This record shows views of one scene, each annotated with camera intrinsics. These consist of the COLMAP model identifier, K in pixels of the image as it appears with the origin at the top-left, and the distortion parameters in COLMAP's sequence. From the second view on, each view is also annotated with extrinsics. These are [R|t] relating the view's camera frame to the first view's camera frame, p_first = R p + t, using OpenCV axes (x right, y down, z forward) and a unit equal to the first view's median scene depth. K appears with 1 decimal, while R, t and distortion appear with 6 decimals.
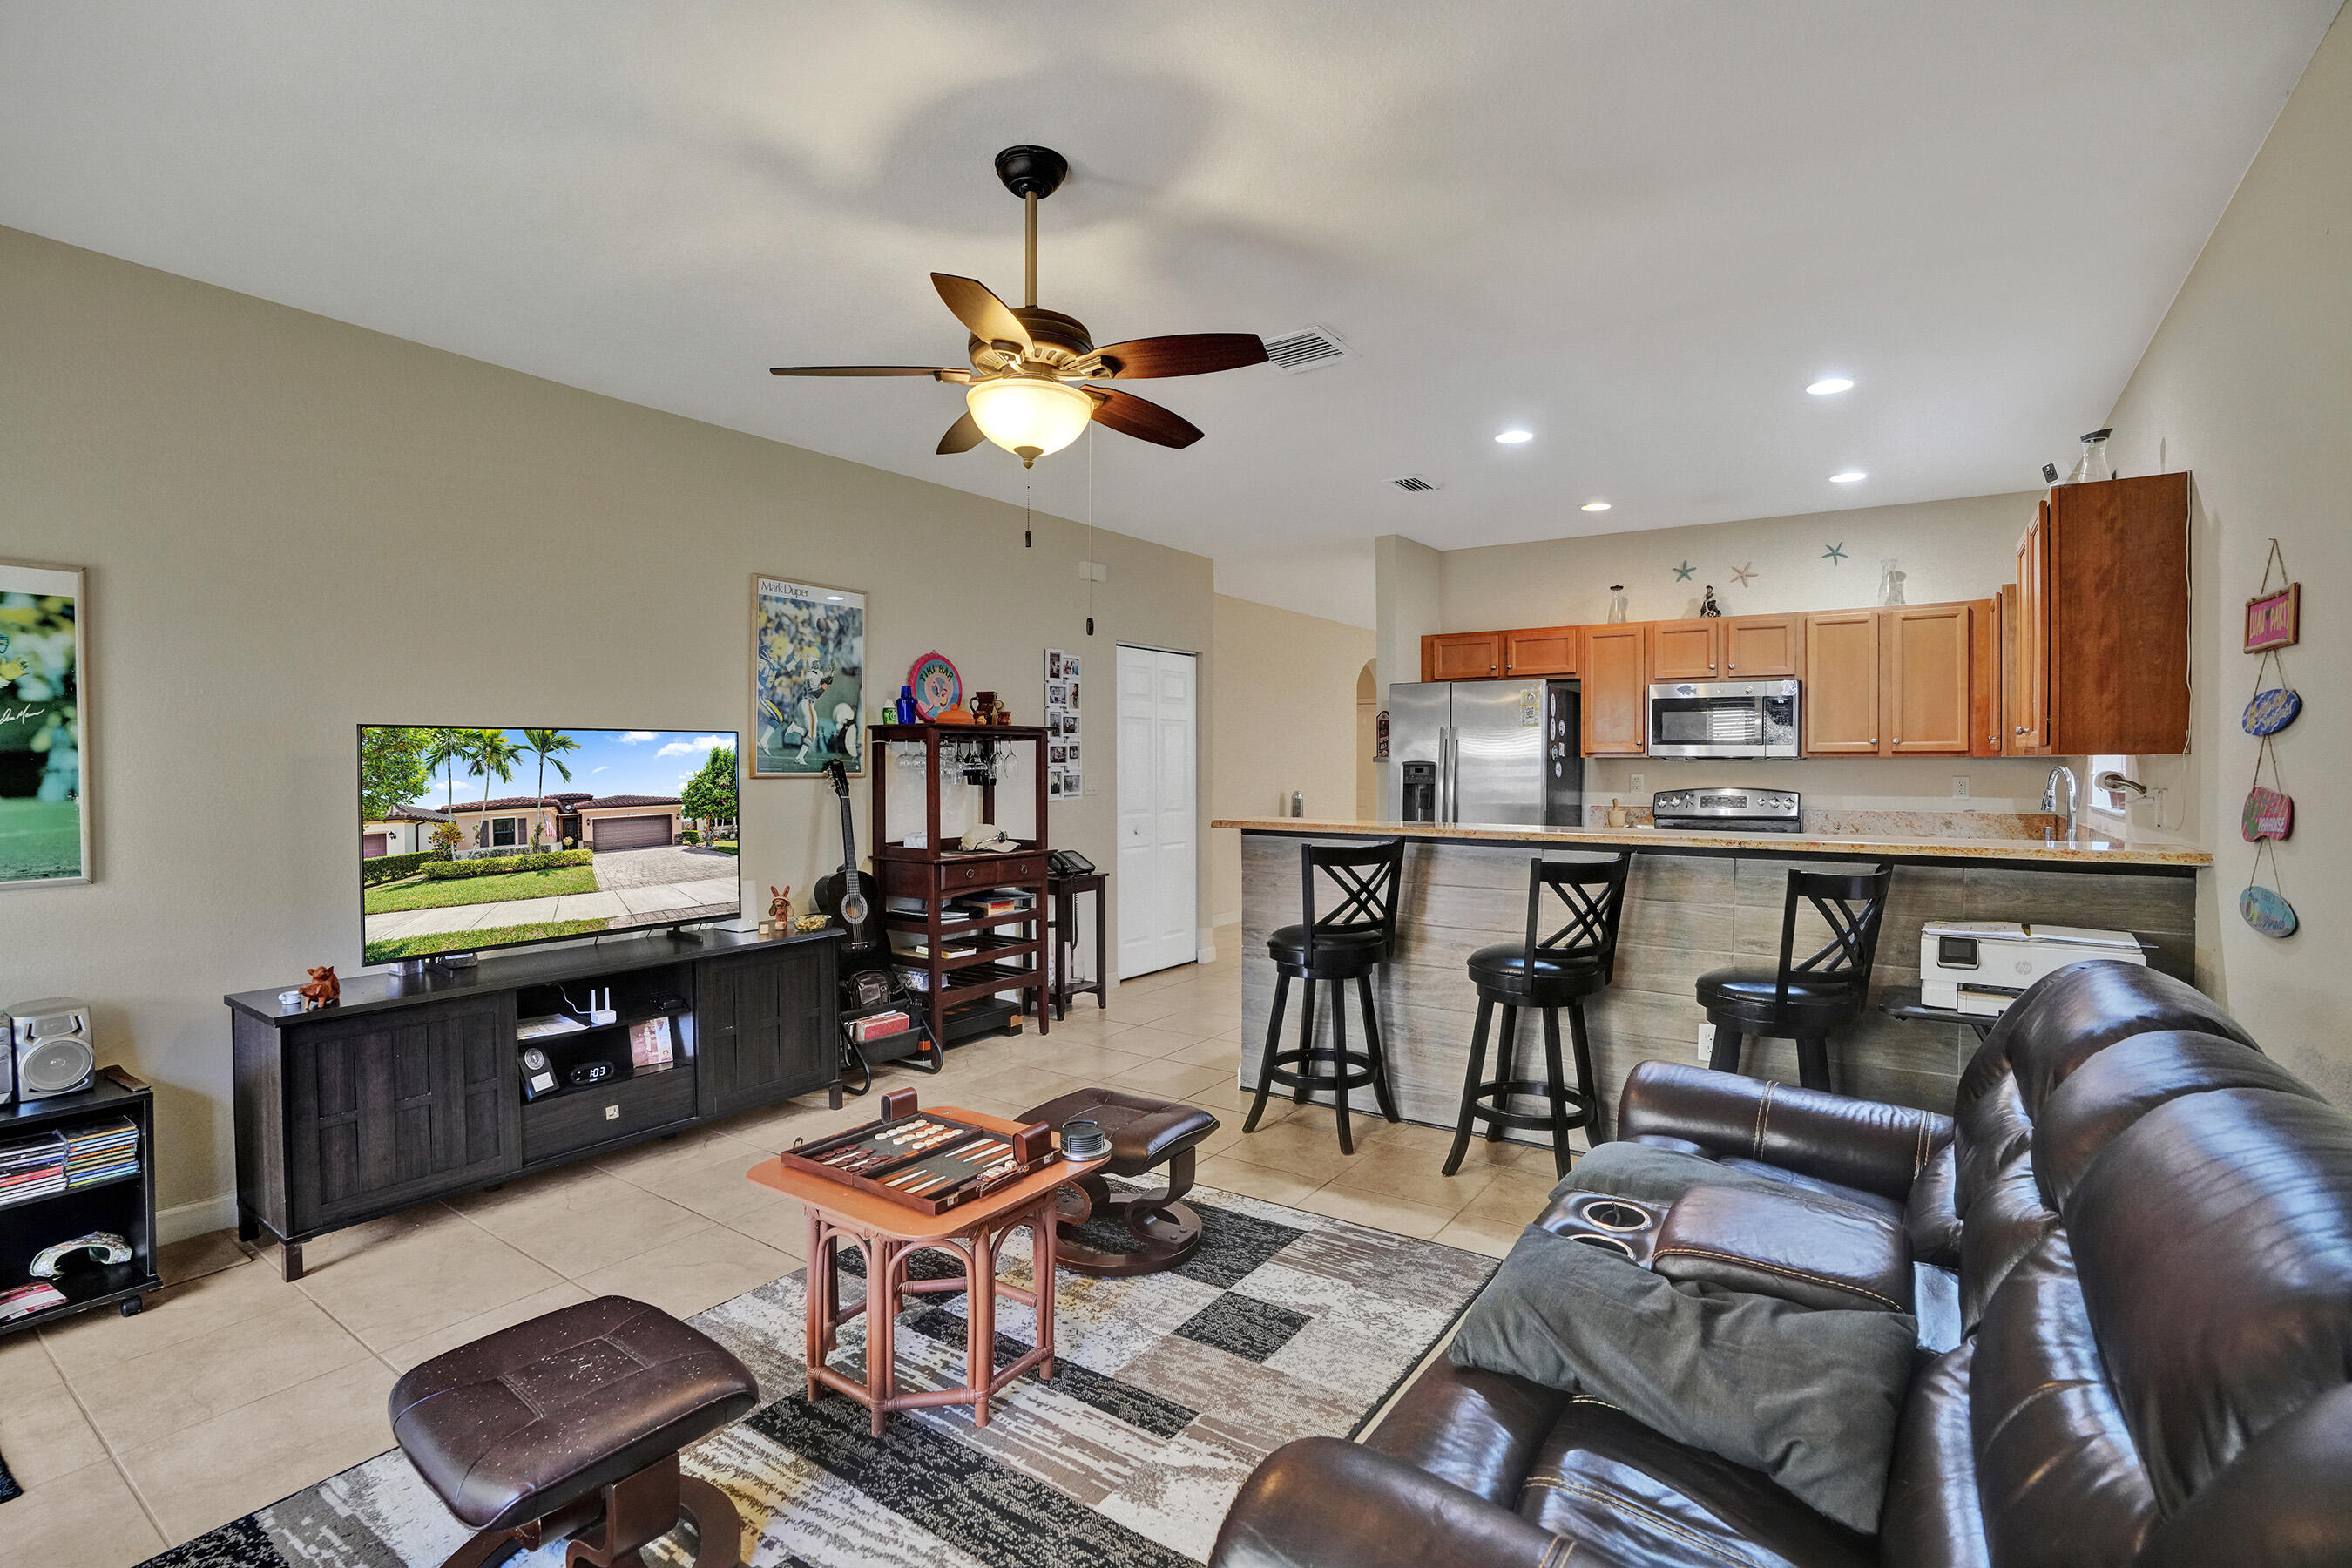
lens RADIAL K [[1081.8, 0, 1186.9], [0, 1081.8, 775.5], [0, 0, 1]] dist [-0.001914, -0.000014]
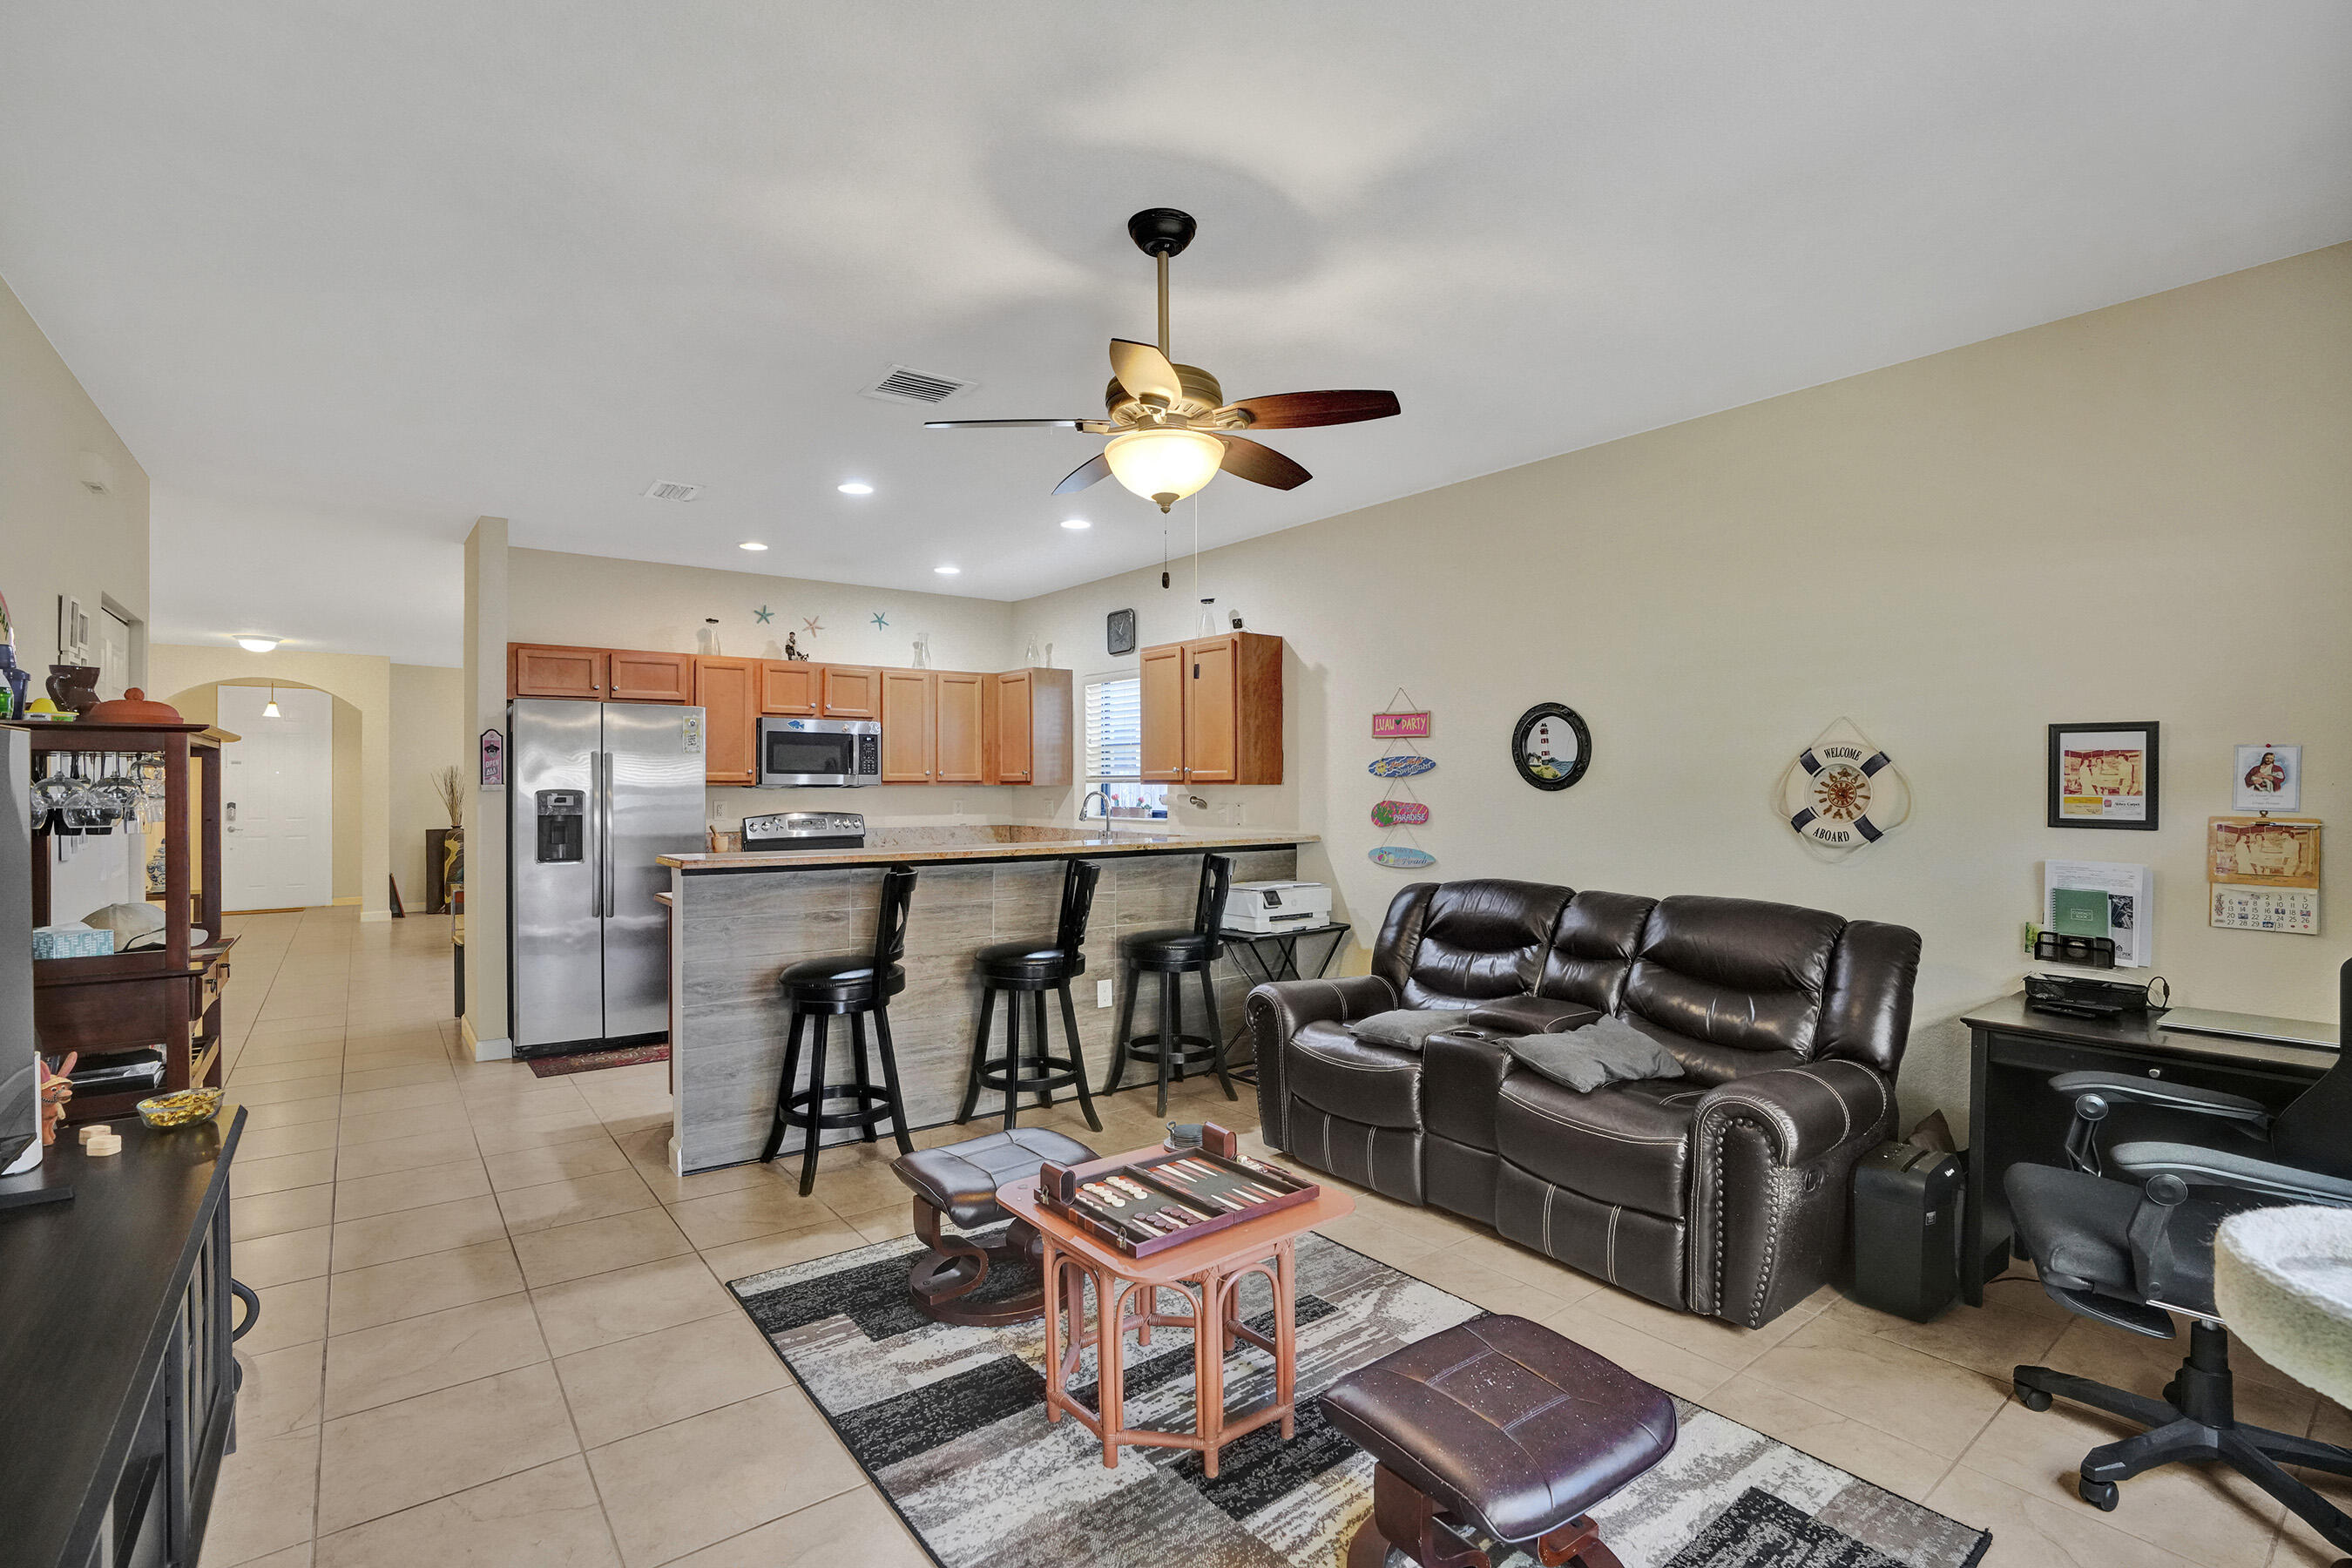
lens RADIAL K [[1081.8, 0, 1186.9], [0, 1081.8, 775.5], [0, 0, 1]] dist [-0.001914, -0.000014]
pose [[0.355854, 0.009888, 0.934489, -0.498912], [0.013941, 0.999777, -0.015887, -0.004007], [-0.934437, 0.018681, 0.355637, 0.267427]]
